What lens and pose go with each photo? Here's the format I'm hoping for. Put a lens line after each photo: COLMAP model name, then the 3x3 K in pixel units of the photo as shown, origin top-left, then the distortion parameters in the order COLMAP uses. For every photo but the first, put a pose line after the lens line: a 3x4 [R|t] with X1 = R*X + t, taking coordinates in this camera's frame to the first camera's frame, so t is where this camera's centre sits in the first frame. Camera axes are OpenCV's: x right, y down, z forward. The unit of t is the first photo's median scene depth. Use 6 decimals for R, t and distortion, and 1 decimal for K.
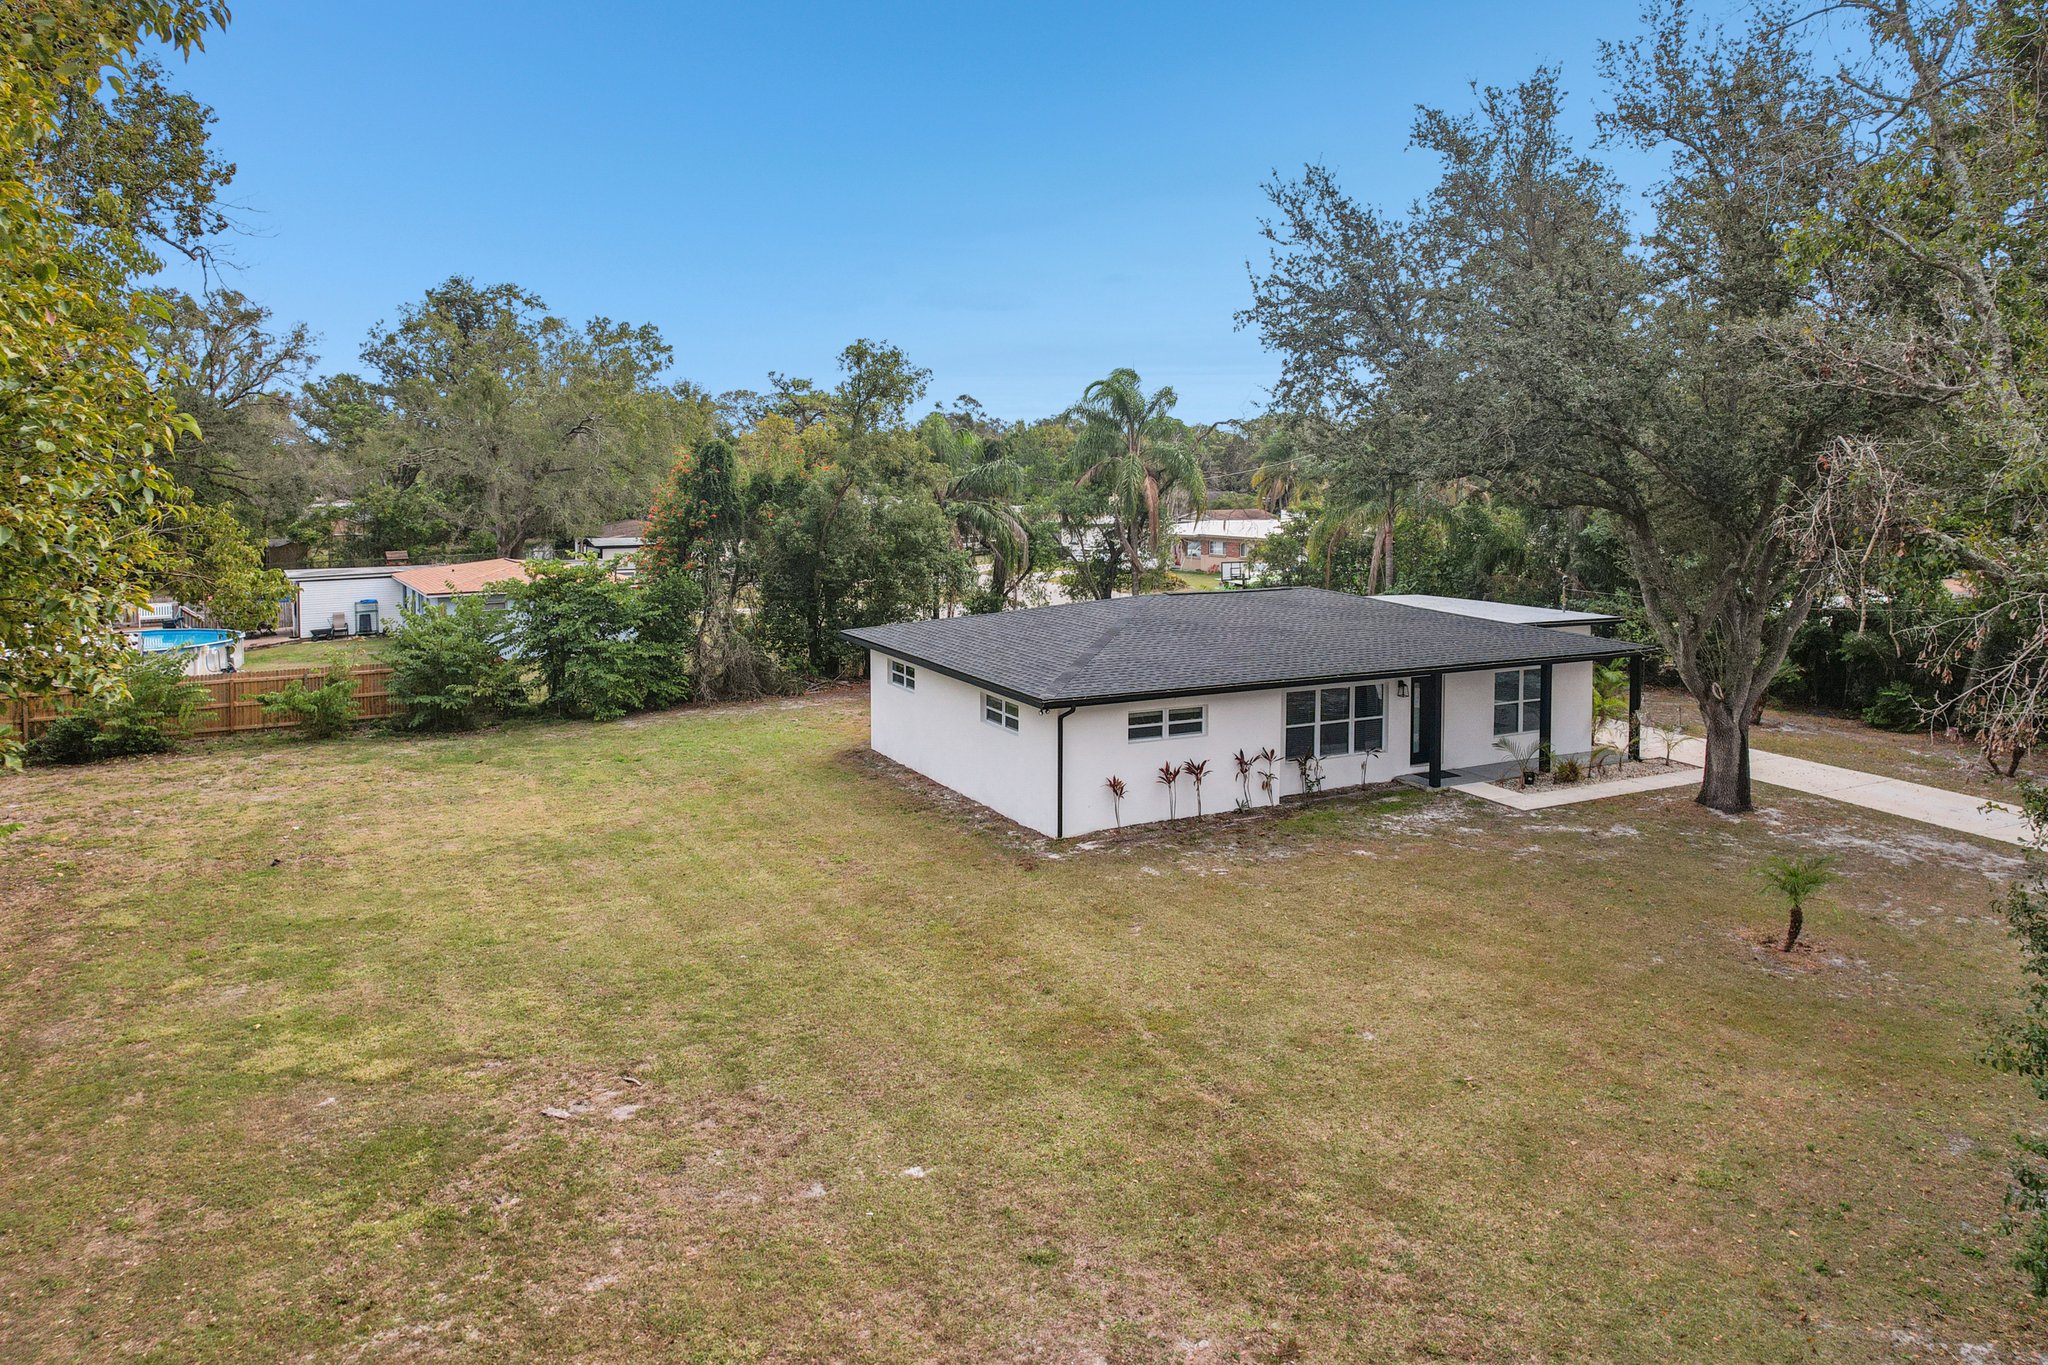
lens RADIAL K [[1393.9, 0, 1031.0], [0, 1393.9, 520.2], [0, 0, 1]] dist [-0.051641, 0.049467]
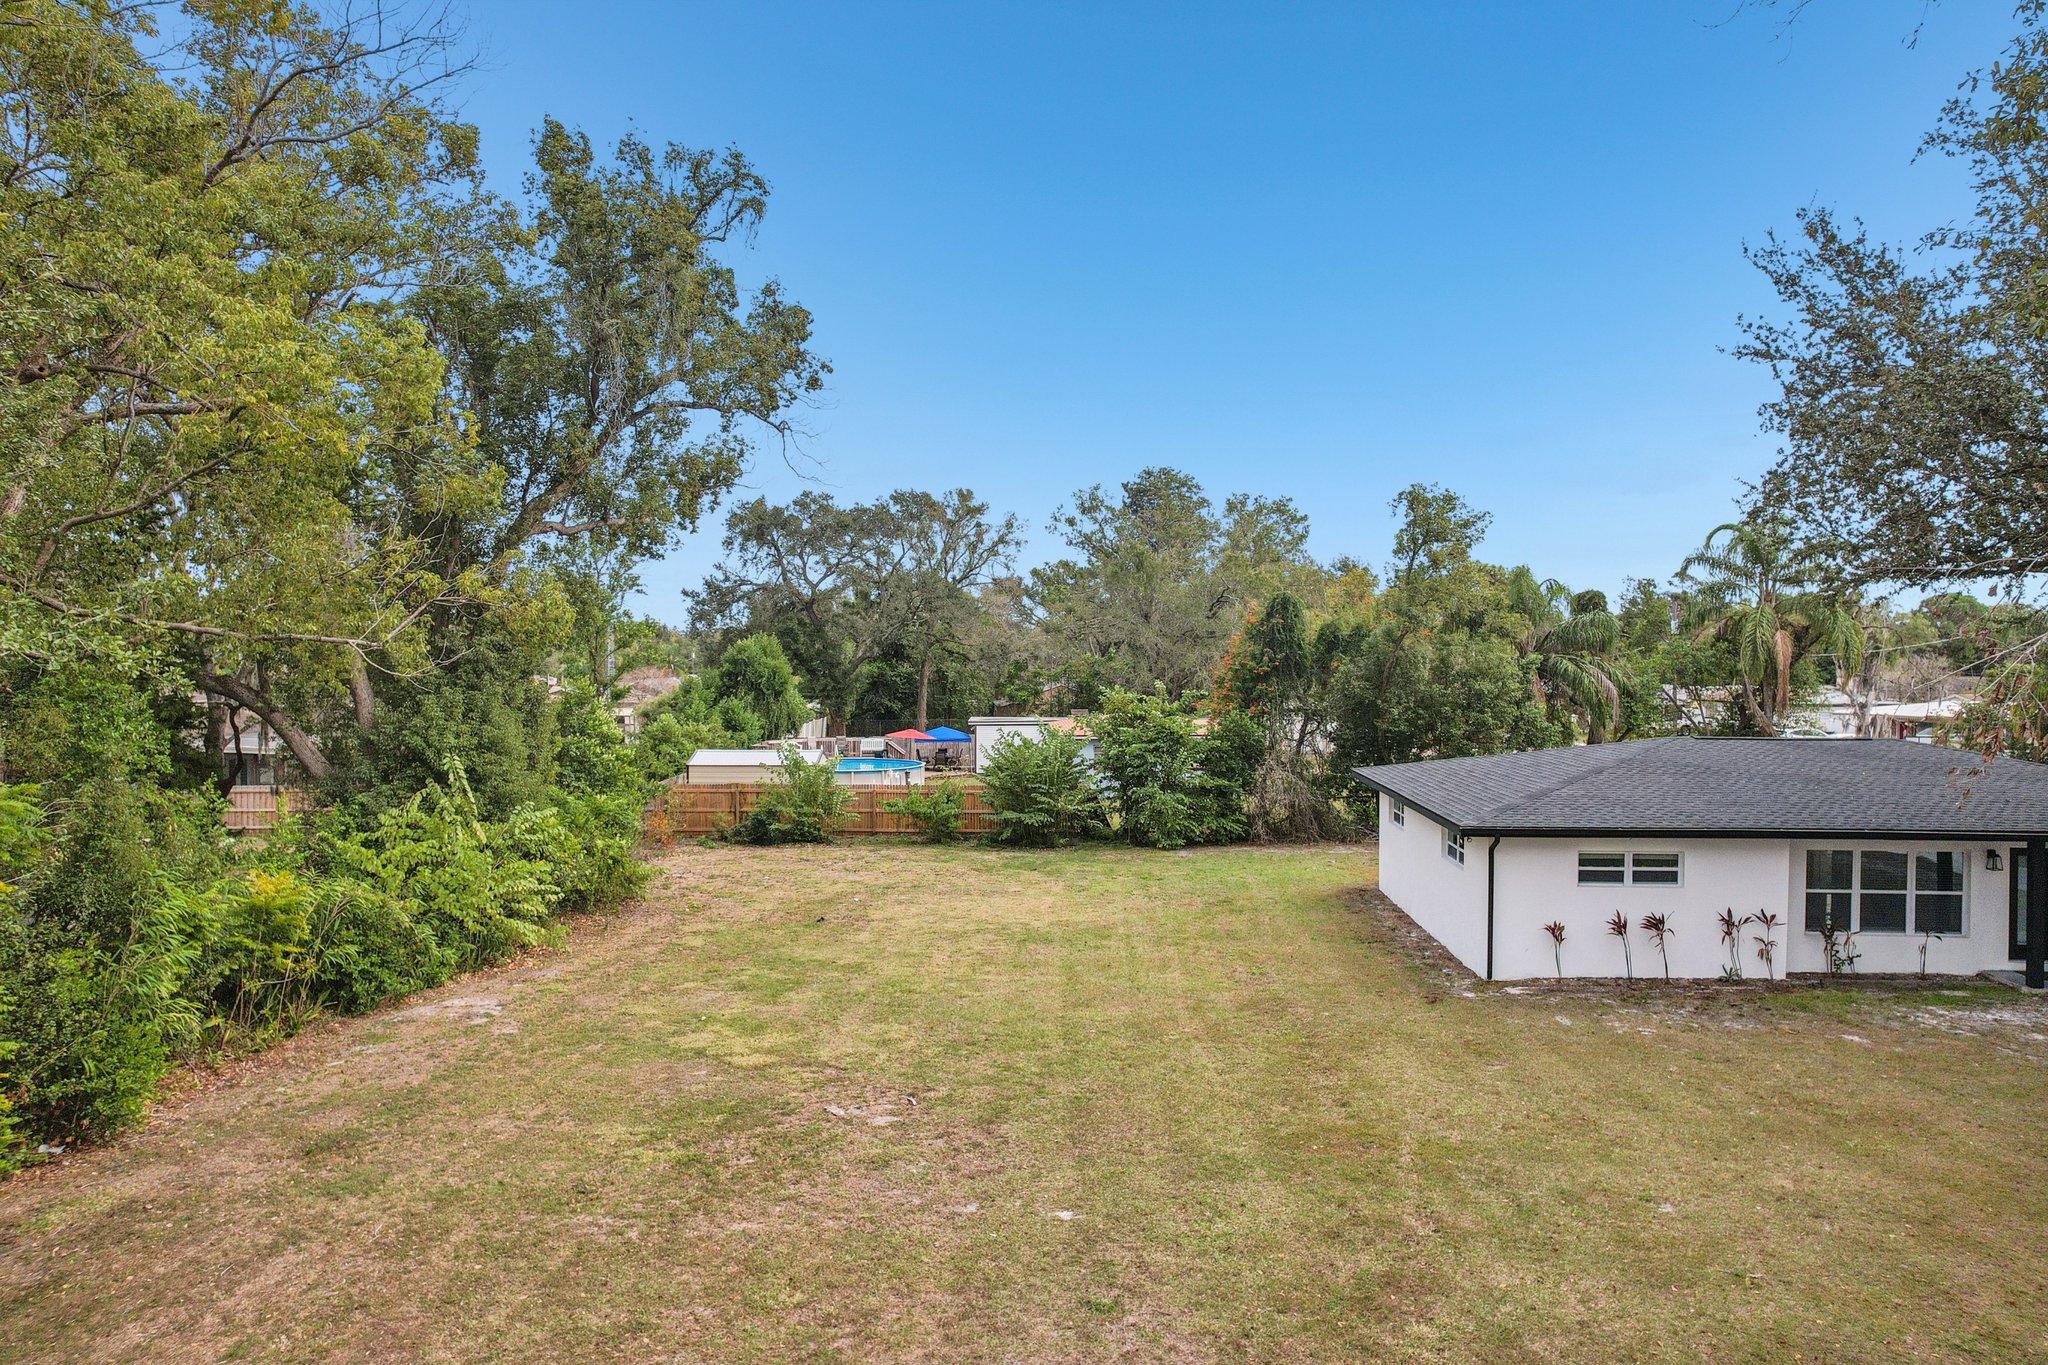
lens RADIAL K [[1339.1, 0, 1024.0], [0, 1339.1, 682.5], [0, 0, 1]] dist [-0.028250, 0.001840]
pose [[0.858052, 0.014235, -0.513365, 0.211901], [-0.024799, 0.999598, -0.013730, 0.051046], [0.512963, 0.024512, 0.858060, 0.071797]]
